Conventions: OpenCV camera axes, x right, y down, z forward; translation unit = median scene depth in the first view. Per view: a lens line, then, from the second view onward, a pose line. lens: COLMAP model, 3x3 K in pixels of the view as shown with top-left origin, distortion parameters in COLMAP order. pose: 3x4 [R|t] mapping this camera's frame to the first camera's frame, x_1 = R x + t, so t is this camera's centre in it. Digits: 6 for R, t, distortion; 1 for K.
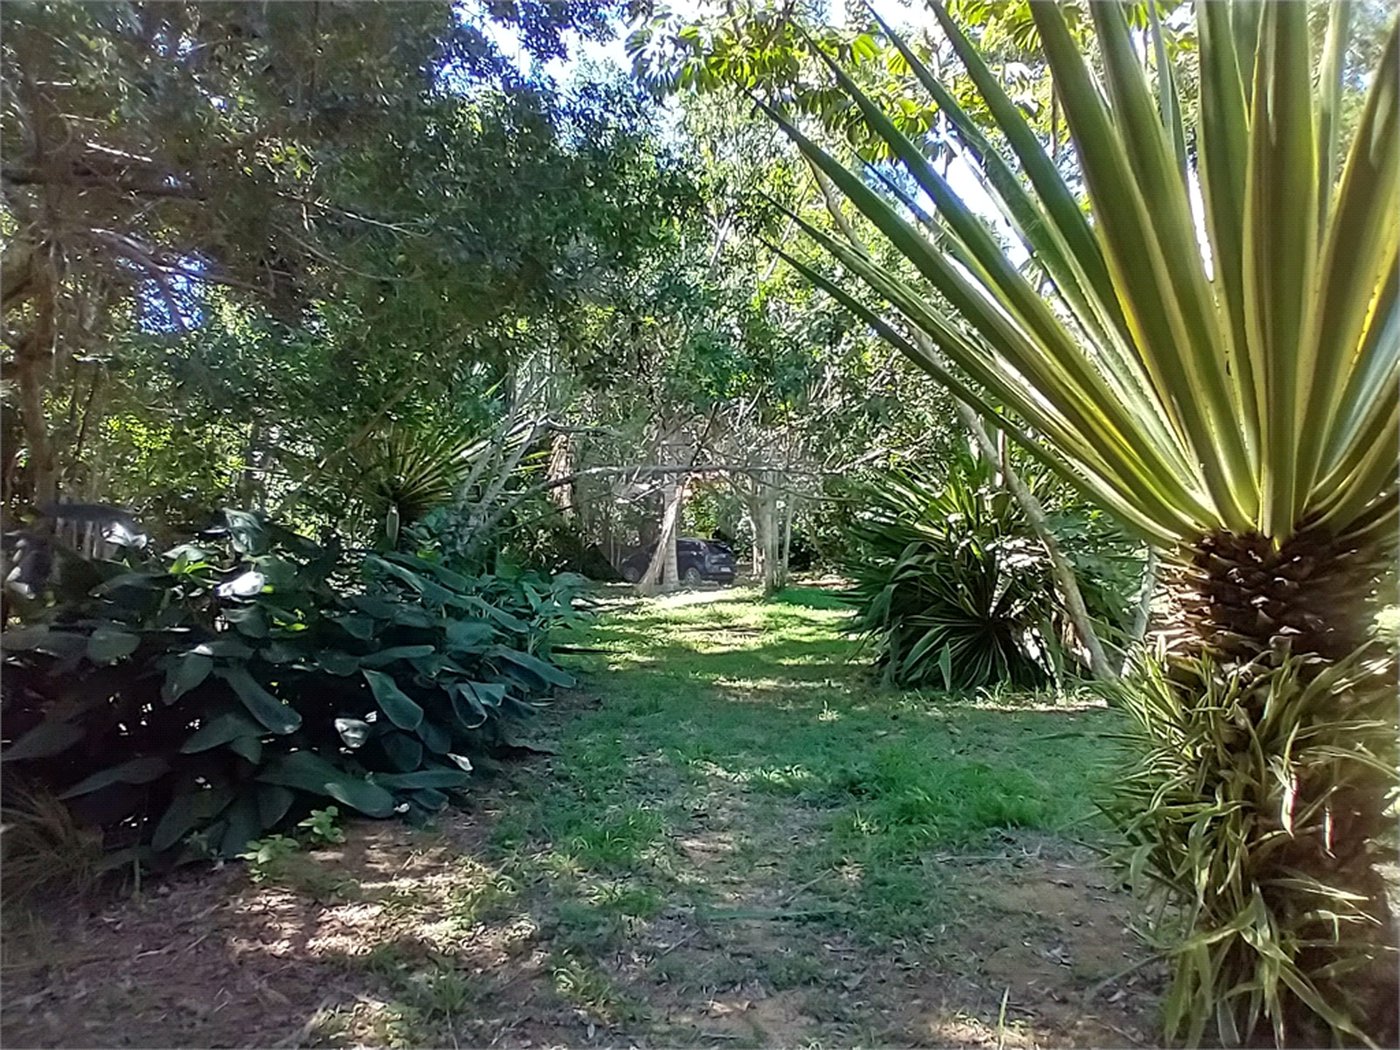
lens RADIAL K [[928.7, 0, 701.0], [0, 928.7, 521.9], [0, 0, 1]] dist [-0.019497, -0.017935]
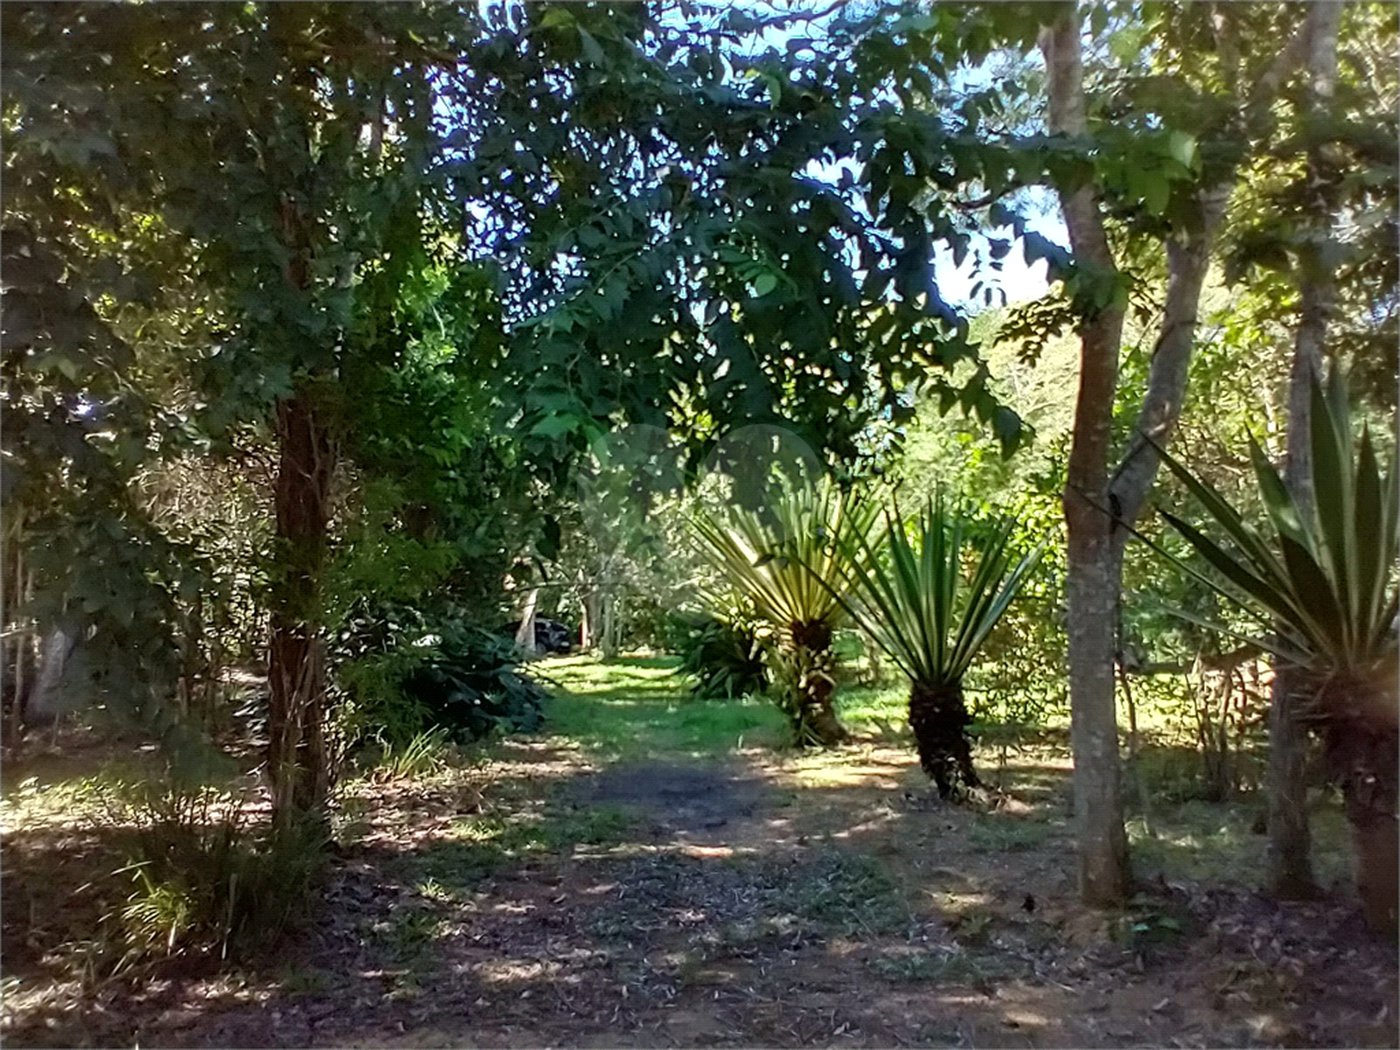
lens RADIAL K [[928.7, 0, 701.0], [0, 928.7, 521.9], [0, 0, 1]] dist [-0.019497, -0.017935]
pose [[0.973961, 0.026530, 0.225158, -0.124033], [-0.007155, 0.996232, -0.086436, -0.010789], [-0.226603, 0.082574, 0.970481, -0.467263]]
